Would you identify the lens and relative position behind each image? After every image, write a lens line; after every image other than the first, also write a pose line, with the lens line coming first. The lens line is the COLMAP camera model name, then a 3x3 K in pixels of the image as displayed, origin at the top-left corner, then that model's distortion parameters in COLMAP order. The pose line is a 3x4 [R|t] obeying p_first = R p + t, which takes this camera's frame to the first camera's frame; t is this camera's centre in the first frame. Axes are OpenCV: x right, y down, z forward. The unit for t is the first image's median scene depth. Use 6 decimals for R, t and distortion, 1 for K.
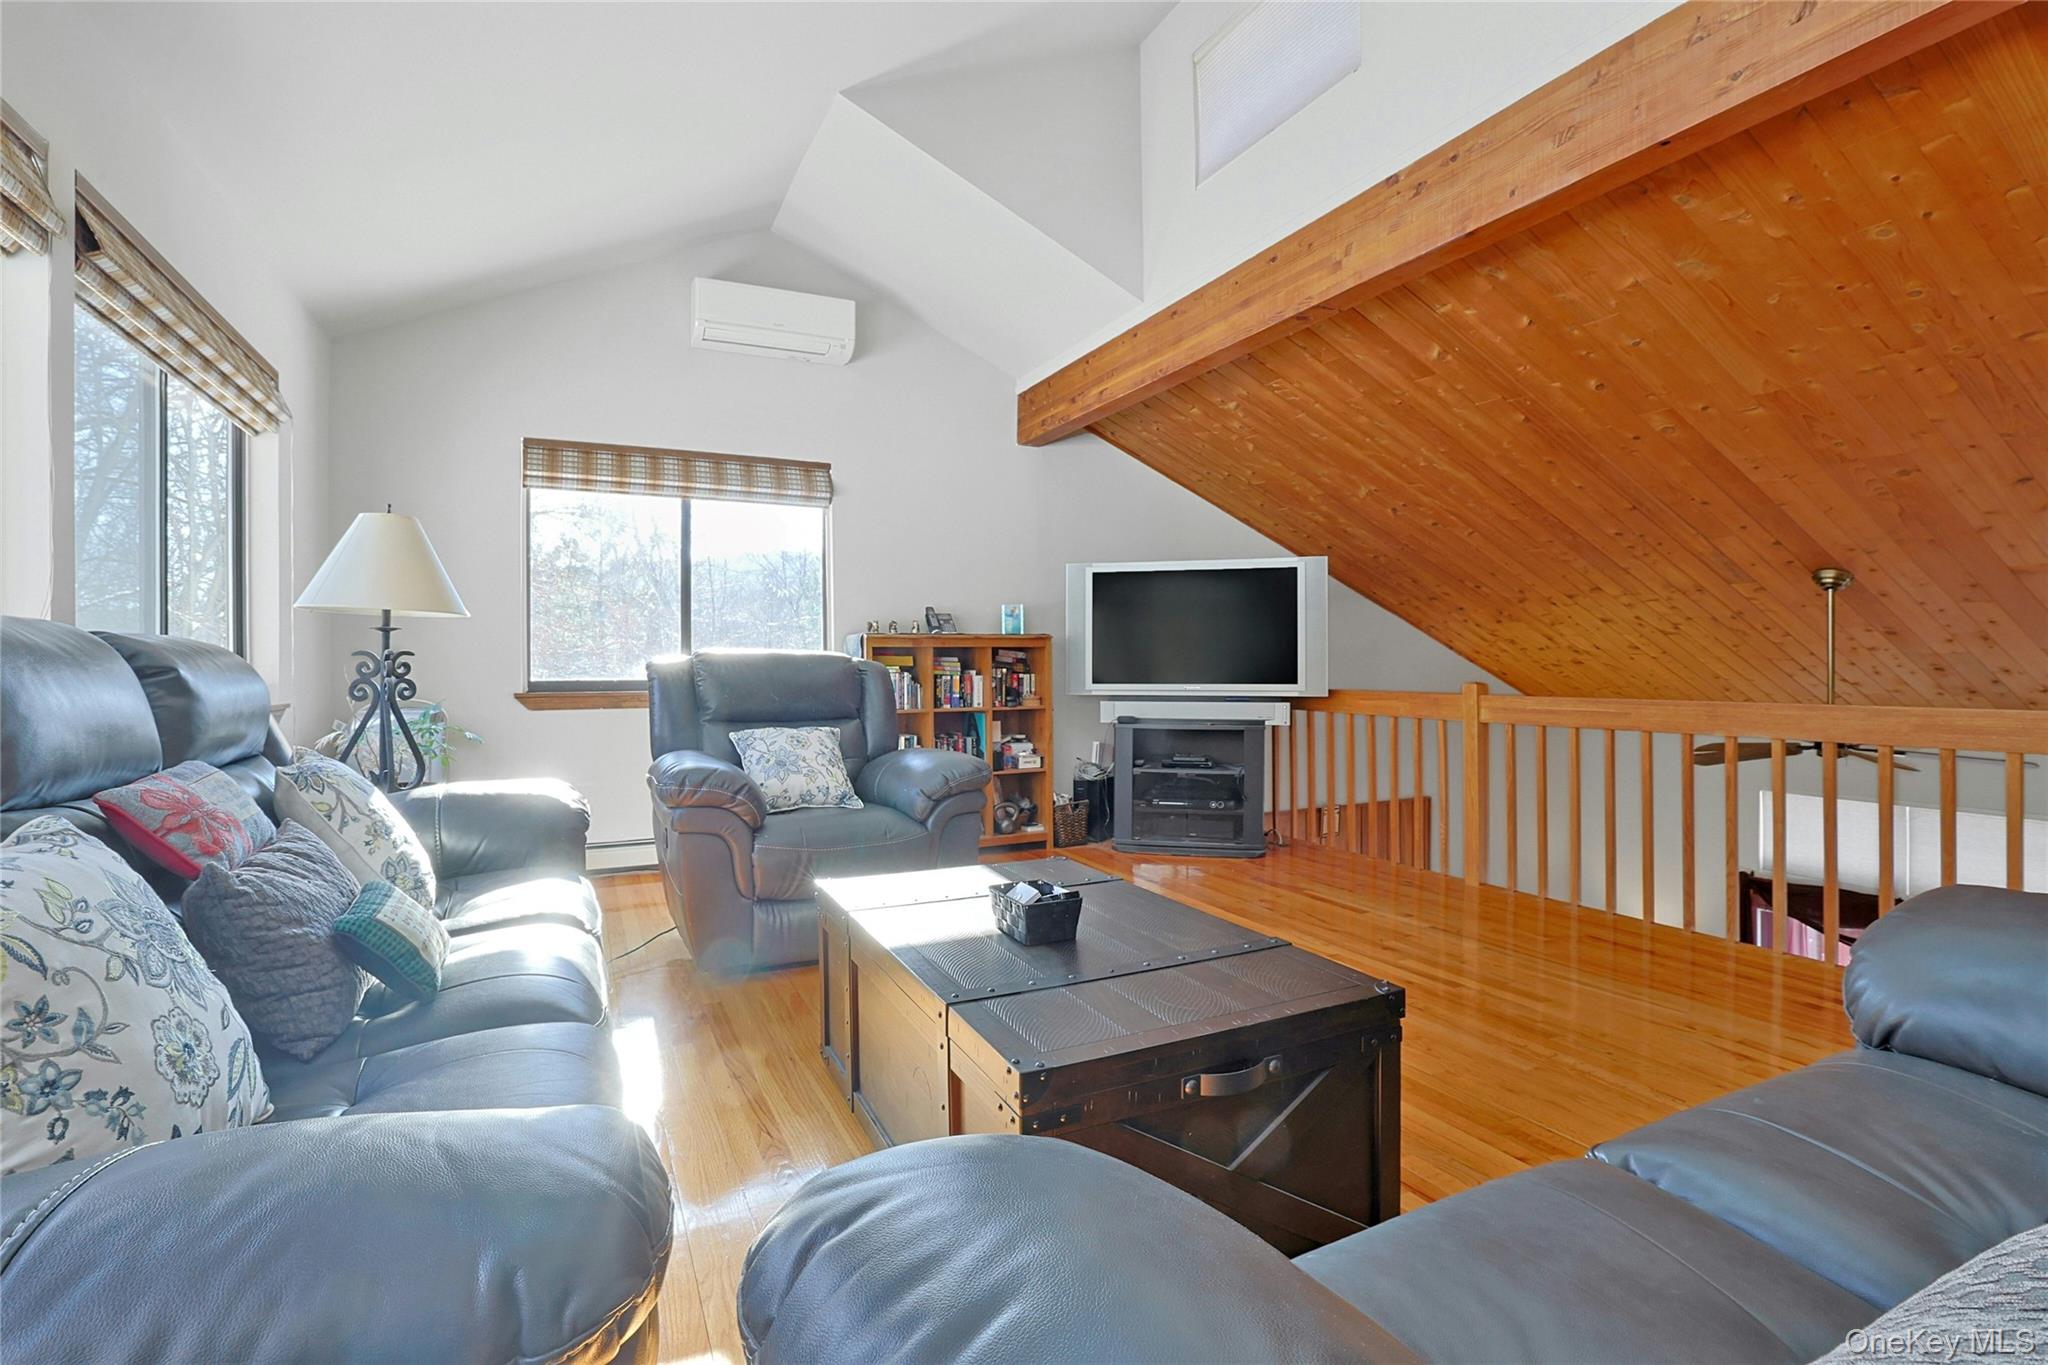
lens RADIAL K [[972.0, 0, 1021.4], [0, 972.0, 667.9], [0, 0, 1]] dist [0.000570, 0.000352]
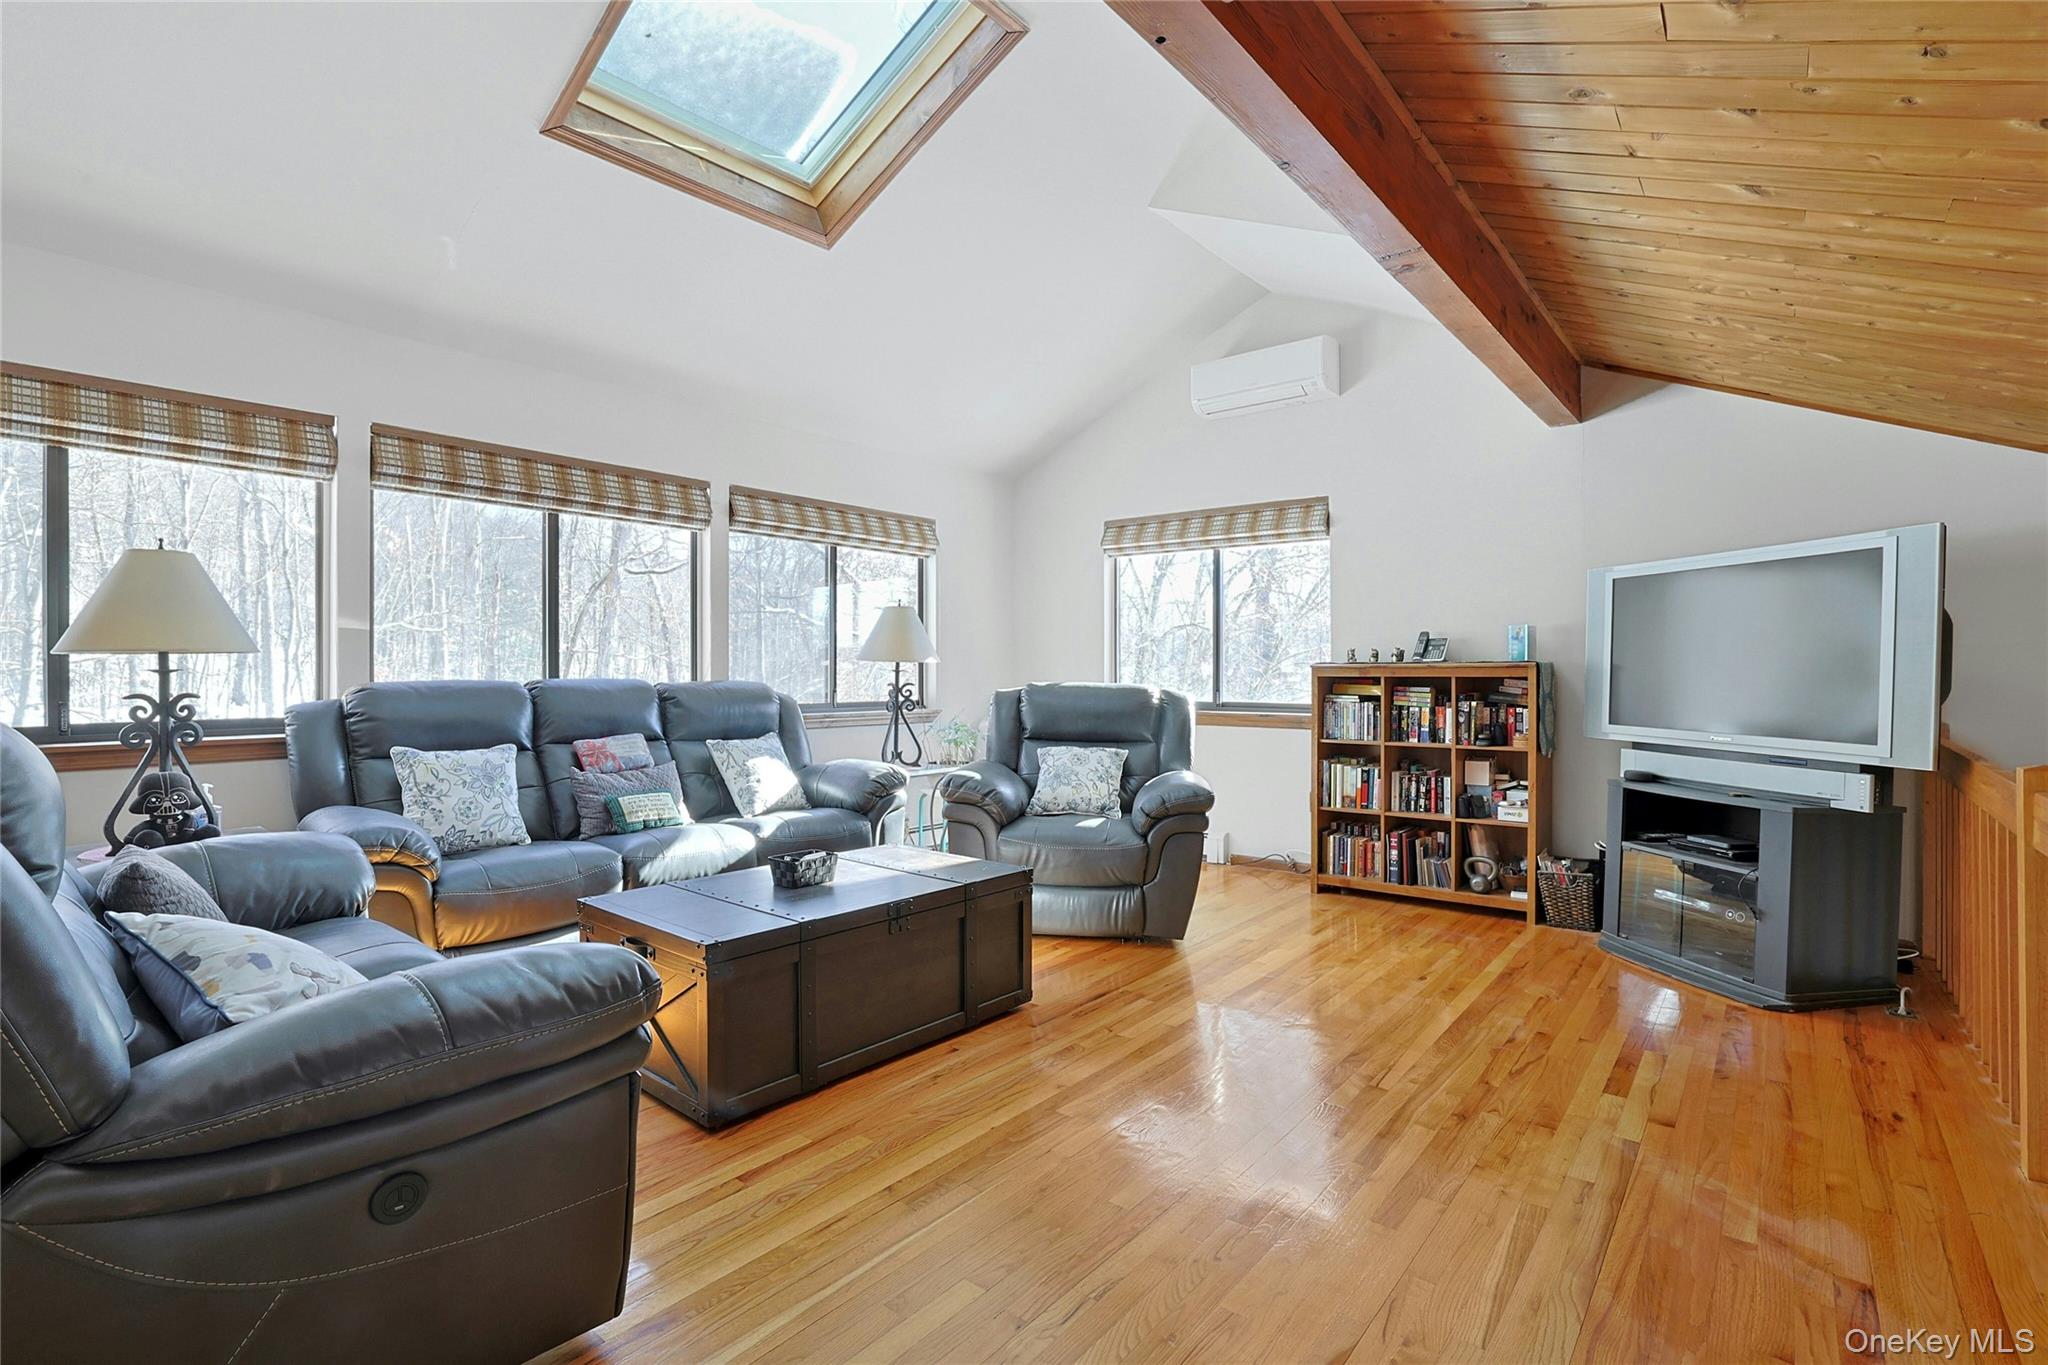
lens RADIAL K [[972.0, 0, 1020.0], [0, 972.0, 679.6], [0, 0, 1]] dist [0.000570, 0.000352]
pose [[0.444012, 0.015823, -0.895881, 0.586459], [-0.003566, 0.999867, 0.015892, -0.032101], [0.896014, -0.003861, 0.444009, 0.253640]]
